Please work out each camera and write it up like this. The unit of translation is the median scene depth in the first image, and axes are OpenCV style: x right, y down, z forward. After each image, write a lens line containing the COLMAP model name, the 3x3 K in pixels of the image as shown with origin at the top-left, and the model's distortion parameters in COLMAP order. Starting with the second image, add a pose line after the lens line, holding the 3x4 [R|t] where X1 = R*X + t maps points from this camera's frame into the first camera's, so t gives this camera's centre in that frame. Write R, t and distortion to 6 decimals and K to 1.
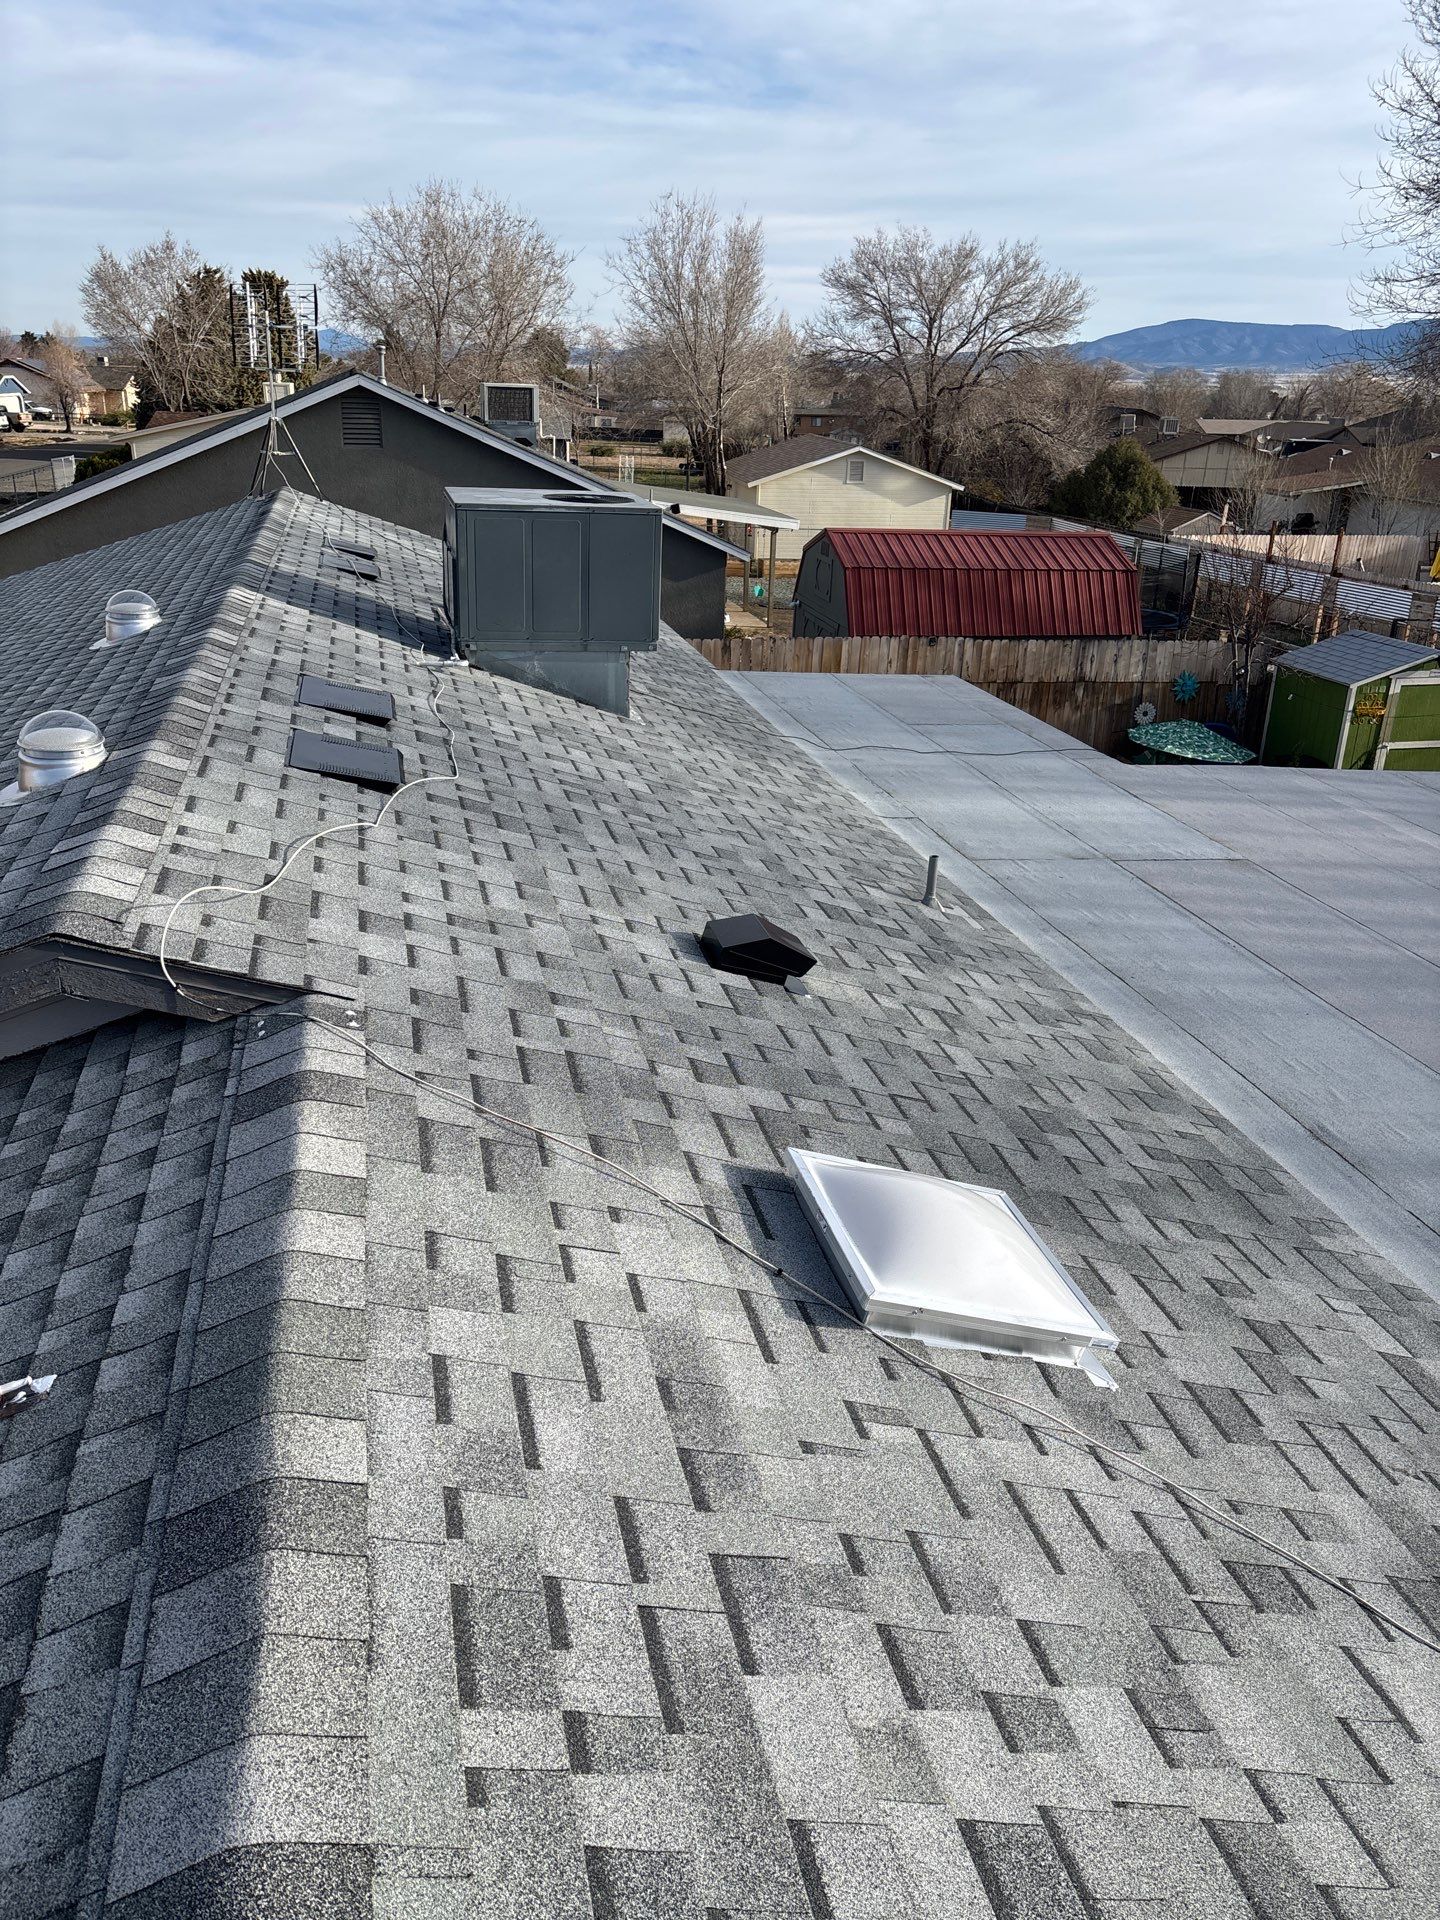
lens RADIAL K [[1422.0, 0, 713.6], [0, 1422.0, 956.1], [0, 0, 1]] dist [0.098718, -0.167353]
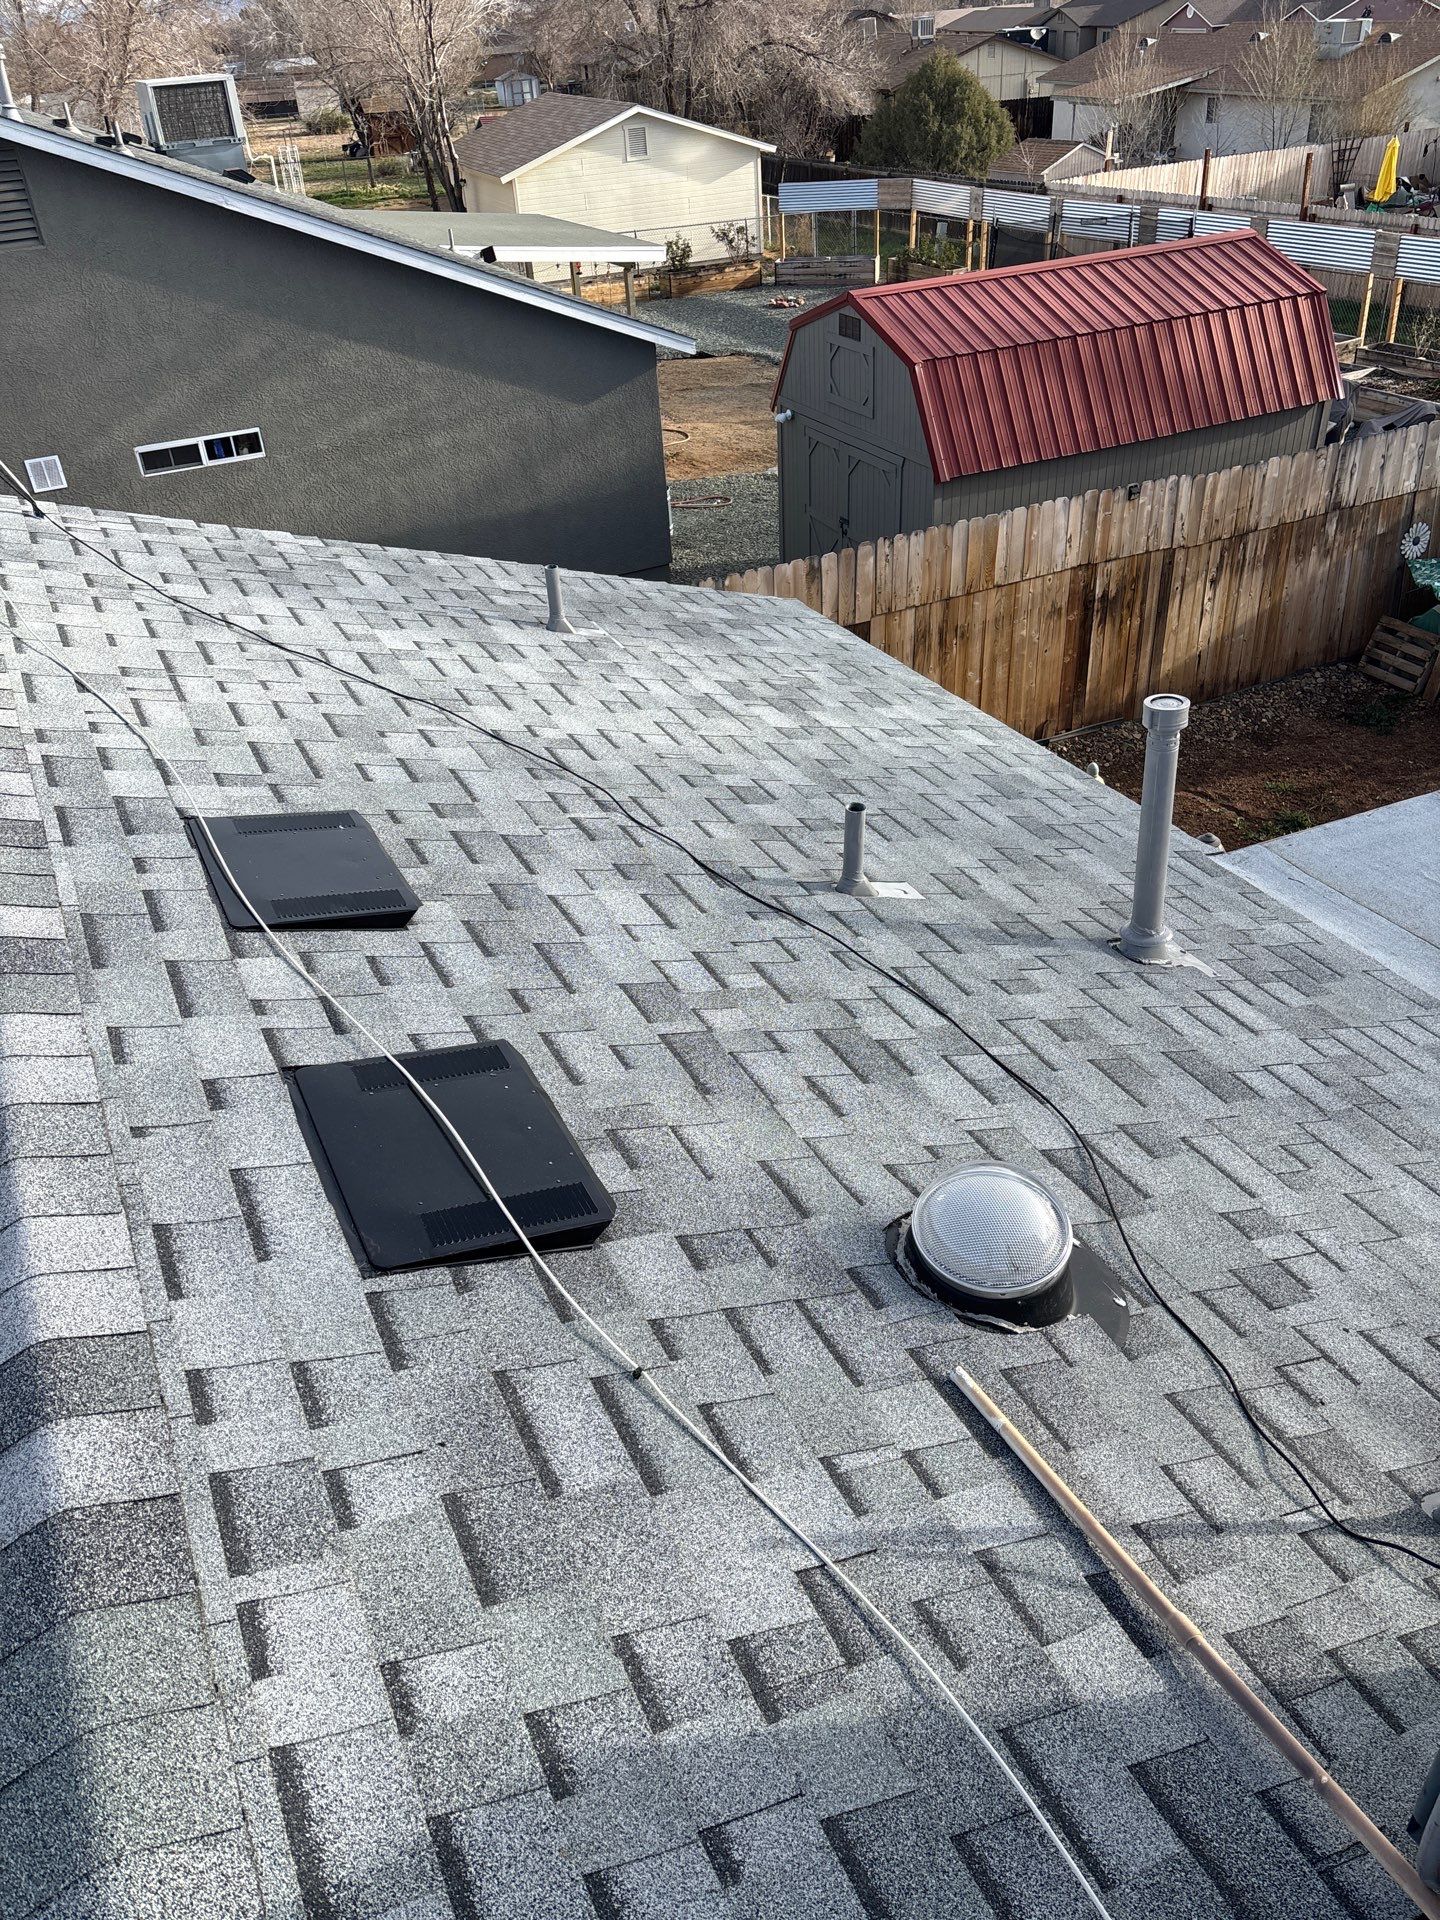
lens RADIAL K [[1475.5, 0, 720.0], [0, 1475.5, 960.0], [0, 0, 1]] dist [0.047671, 0.001860]
pose [[0.970094, -0.199116, 0.138820, -0.133500], [0.169716, 0.965284, 0.198551, -0.187415], [-0.173535, -0.169053, 0.970210, 0.414988]]
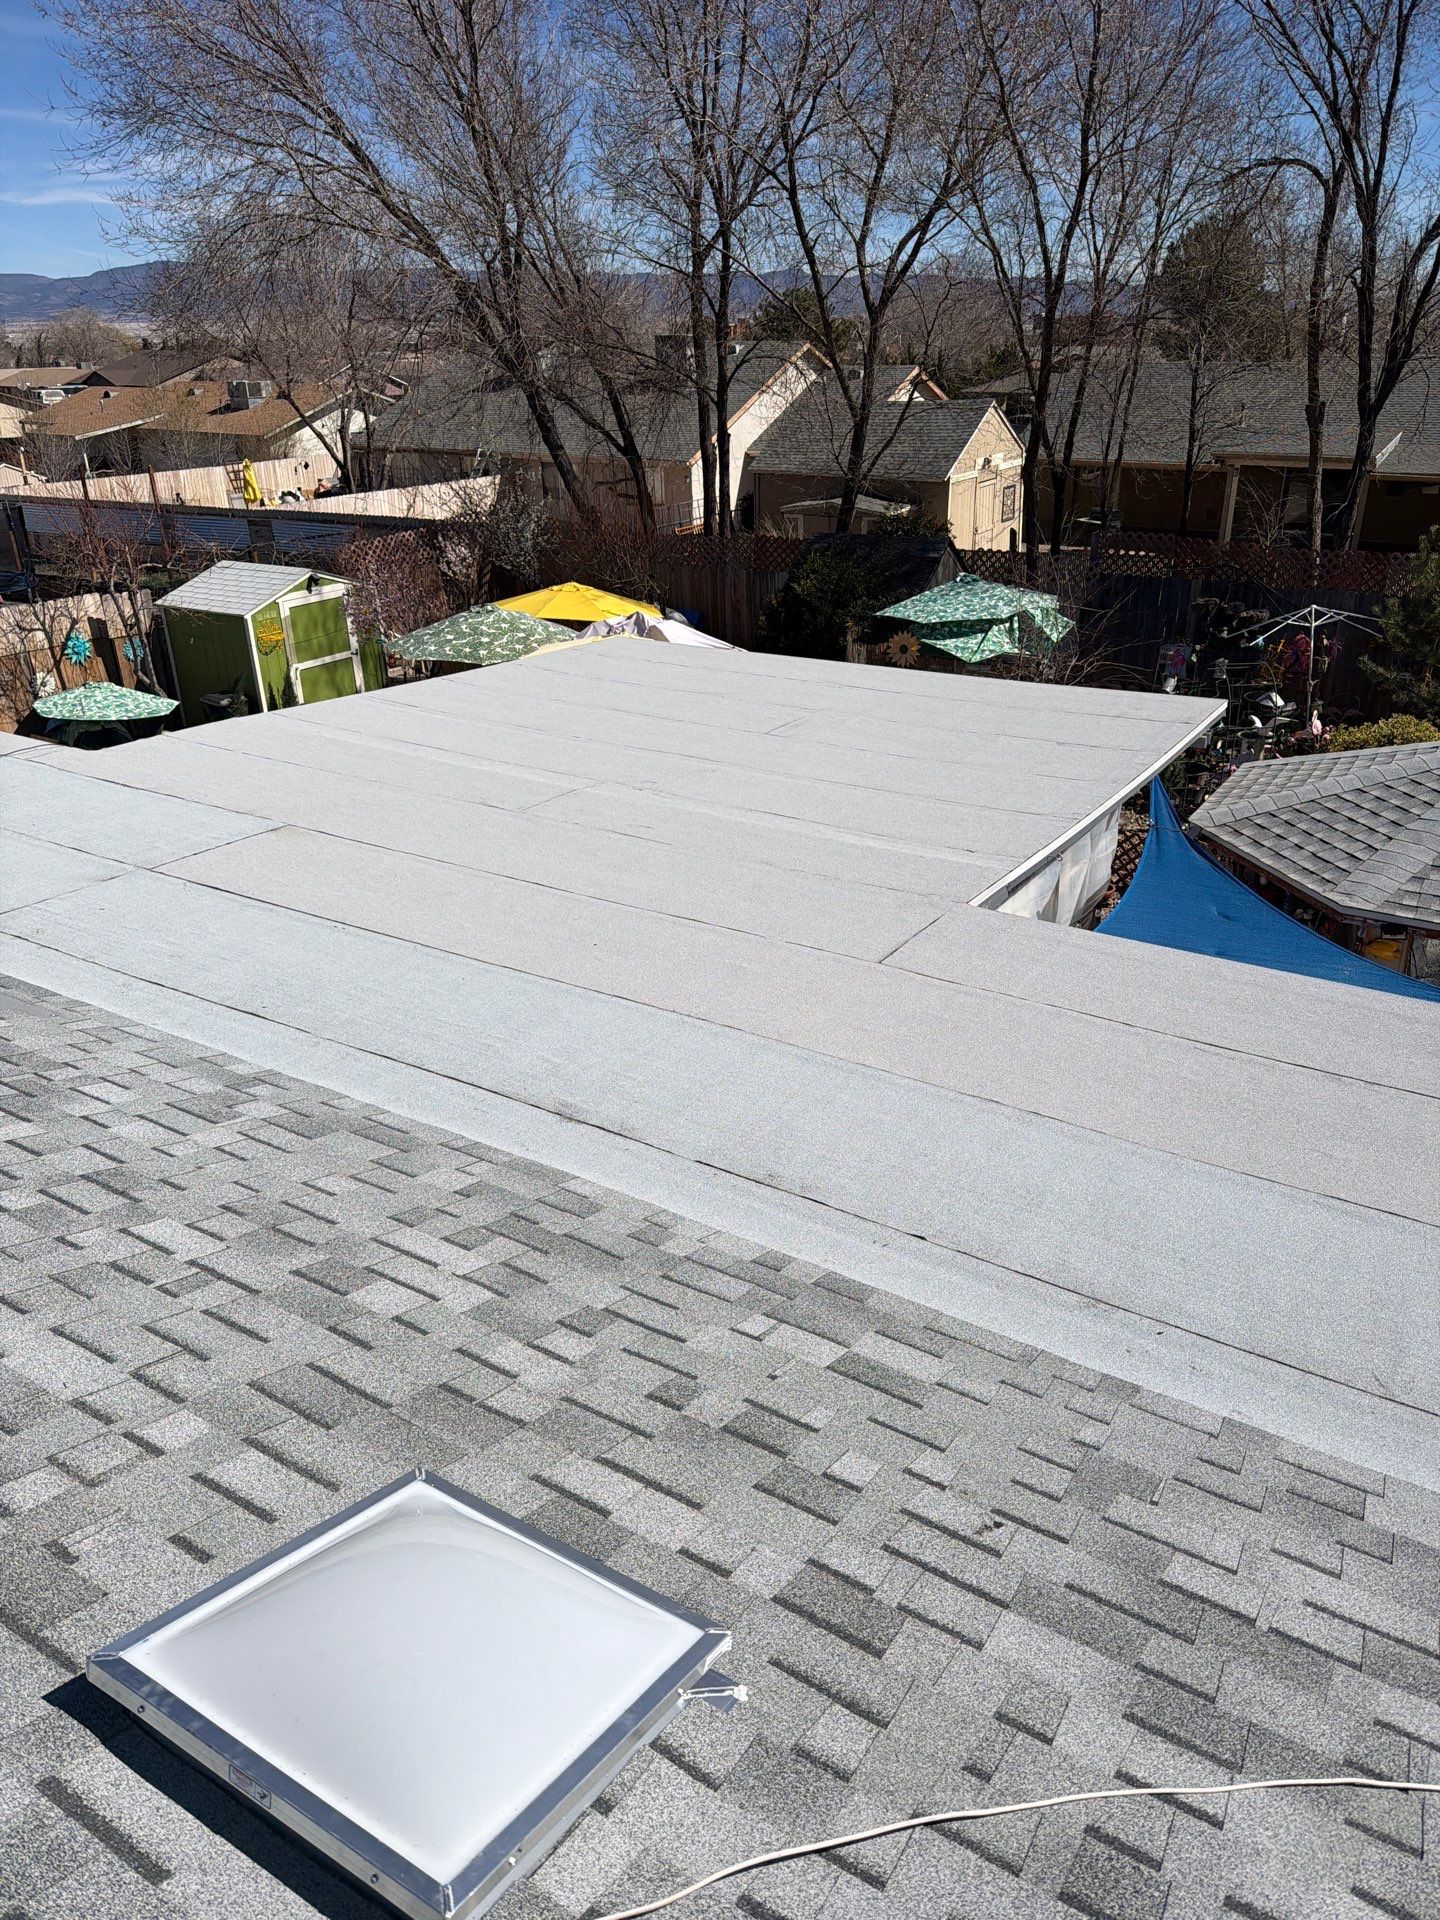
lens RADIAL K [[1352.4, 0, 733.5], [0, 1352.4, 961.0], [0, 0, 1]] dist [0.025965, -0.035857]
pose [[0.696295, -0.338014, 0.633182, -0.002335], [0.300006, 0.938471, 0.171078, -0.021295], [-0.652050, 0.070838, 0.754860, 0.076602]]
